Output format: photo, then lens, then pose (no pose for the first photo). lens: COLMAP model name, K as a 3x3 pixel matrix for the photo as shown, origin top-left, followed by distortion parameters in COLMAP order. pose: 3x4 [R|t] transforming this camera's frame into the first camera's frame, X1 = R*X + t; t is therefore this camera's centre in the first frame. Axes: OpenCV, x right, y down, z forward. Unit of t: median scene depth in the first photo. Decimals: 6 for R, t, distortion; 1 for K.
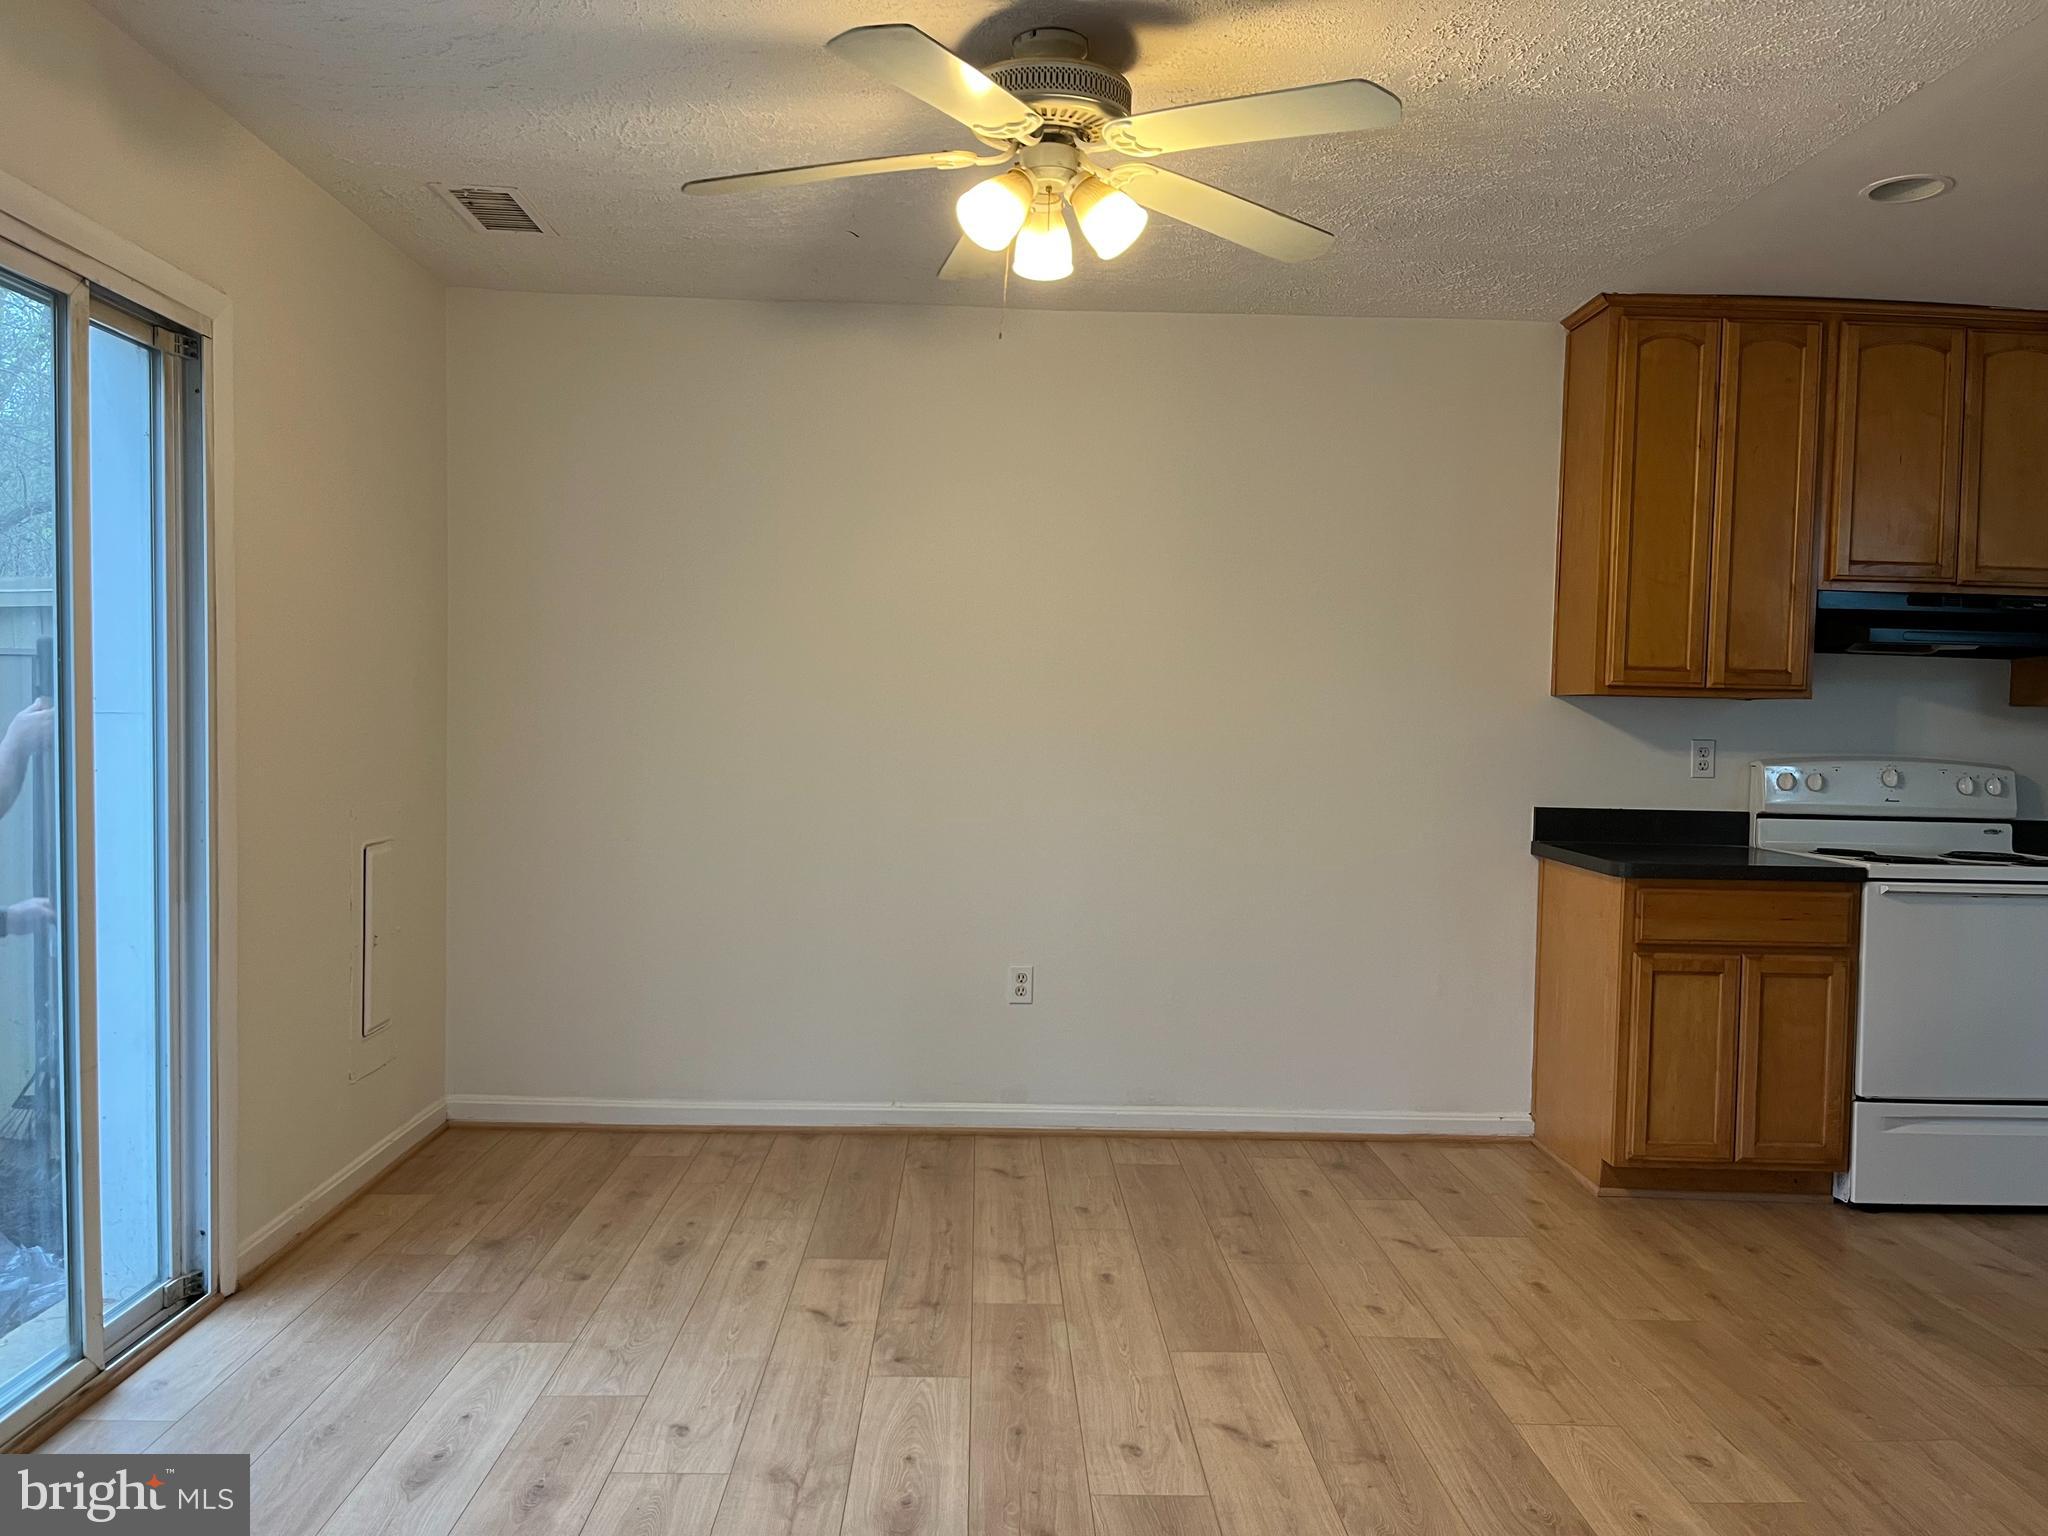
lens RADIAL K [[1541.7, 0, 1027.8], [0, 1541.7, 769.4], [0, 0, 1]] dist [0.014599, -0.005131]
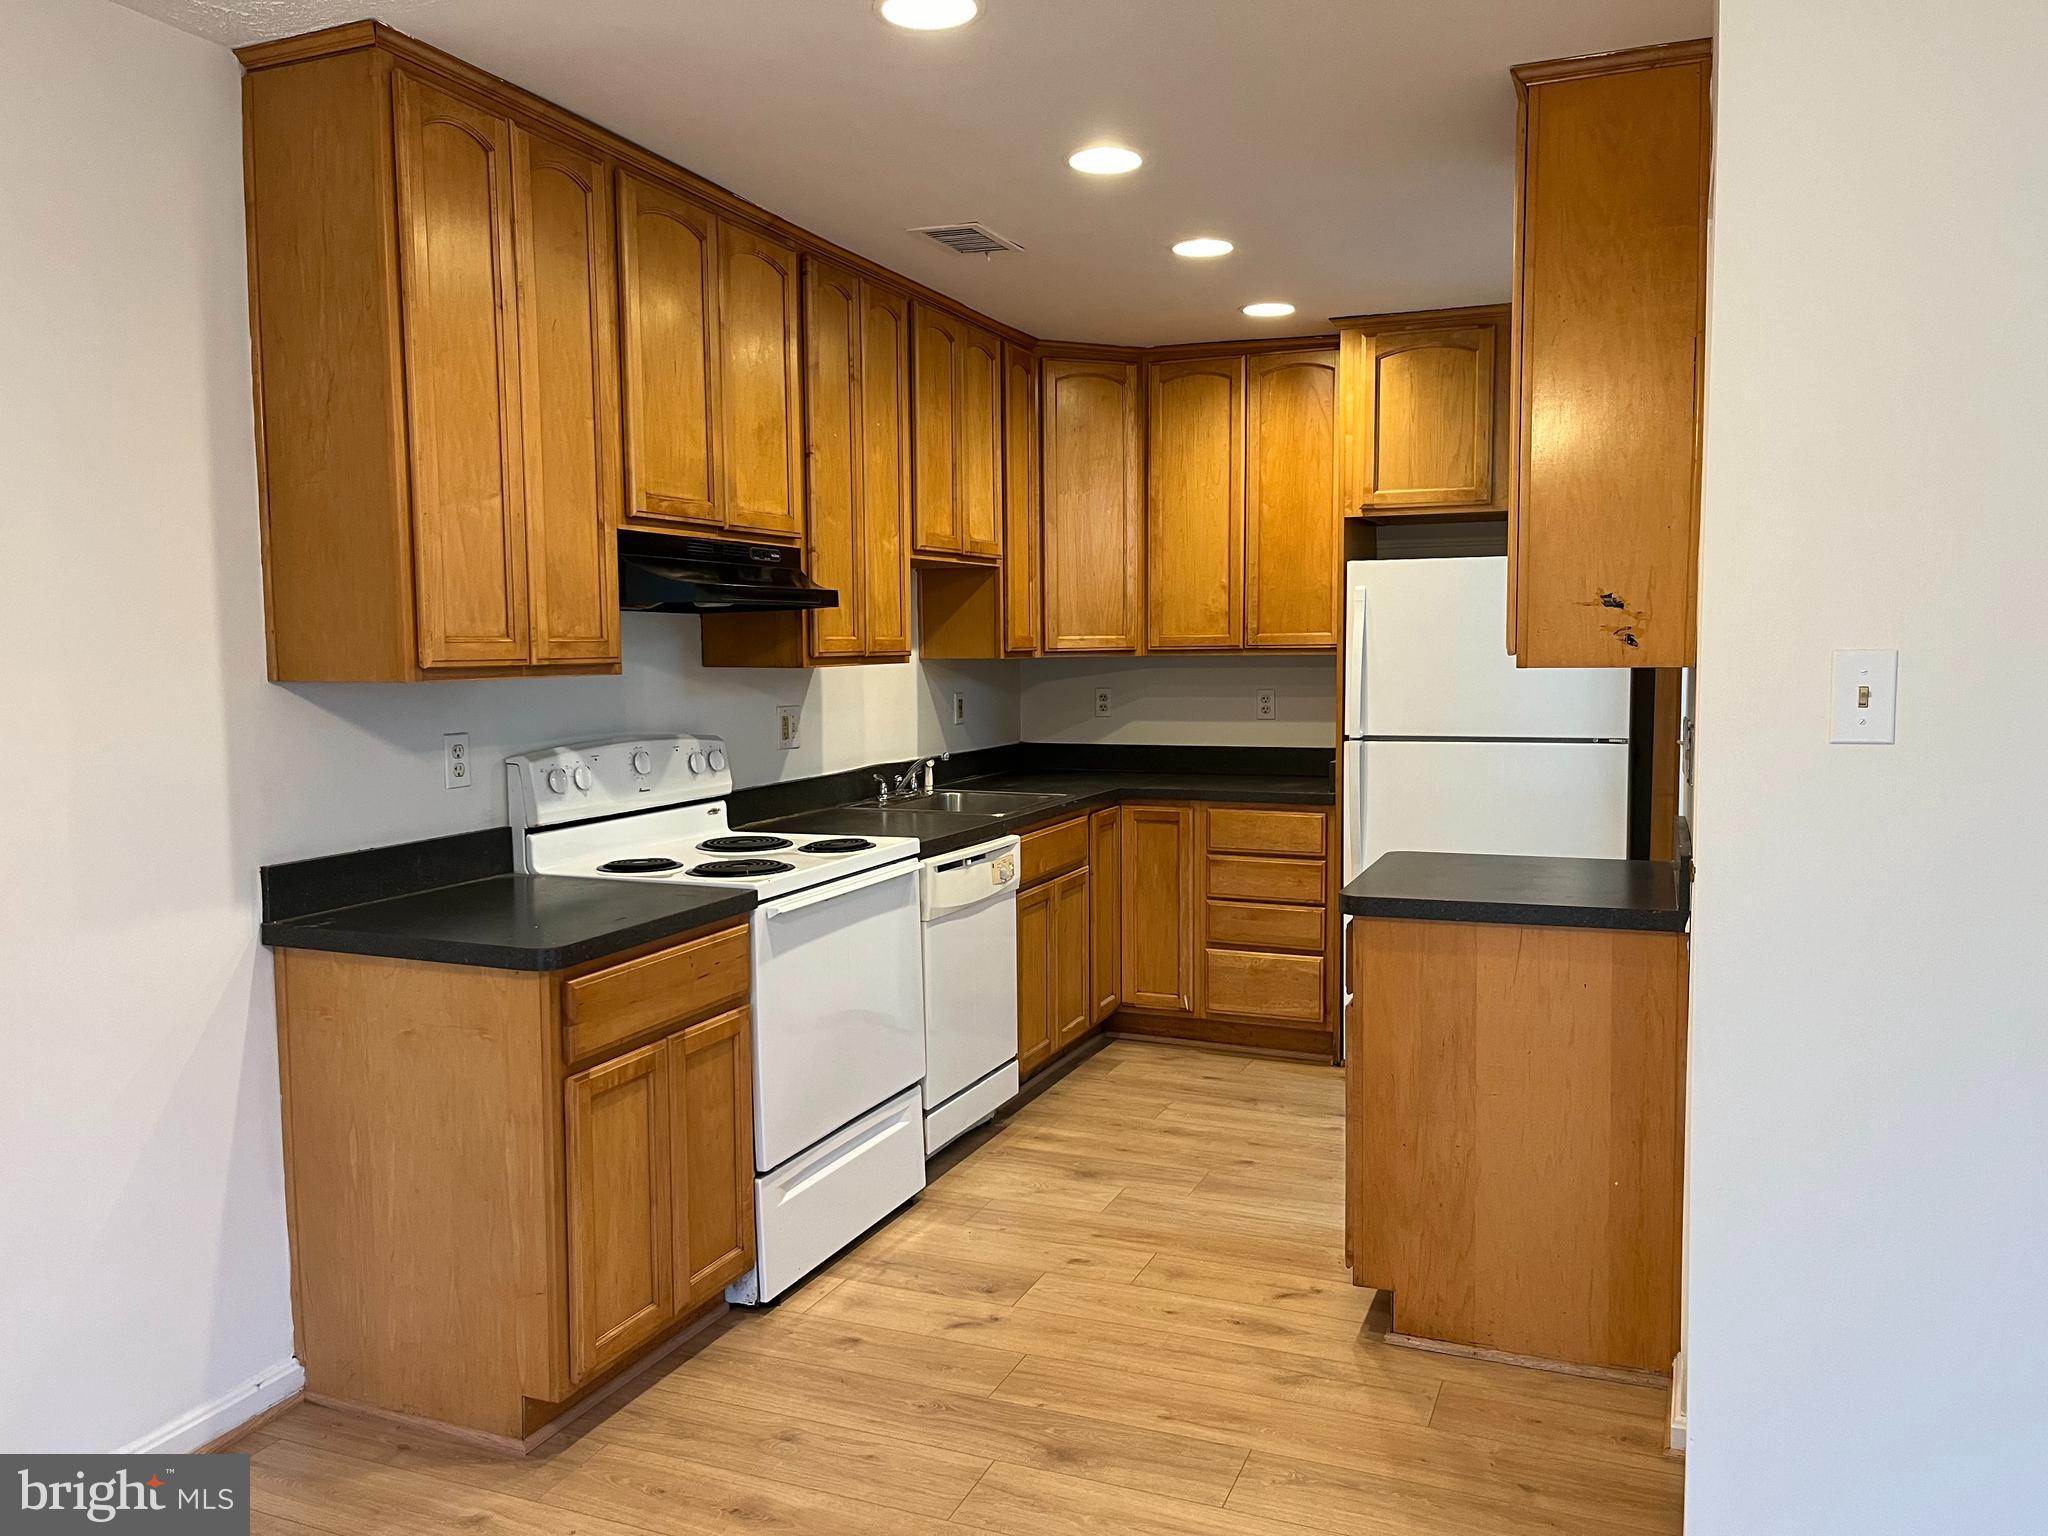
lens RADIAL K [[1541.7, 0, 1022.8], [0, 1541.7, 774.8], [0, 0, 1]] dist [0.014599, -0.005131]
pose [[0.411677, -0.107780, 0.904934, -0.101781], [0.053389, 0.994129, 0.094115, -0.057623], [-0.909765, 0.009569, 0.415014, 0.515248]]
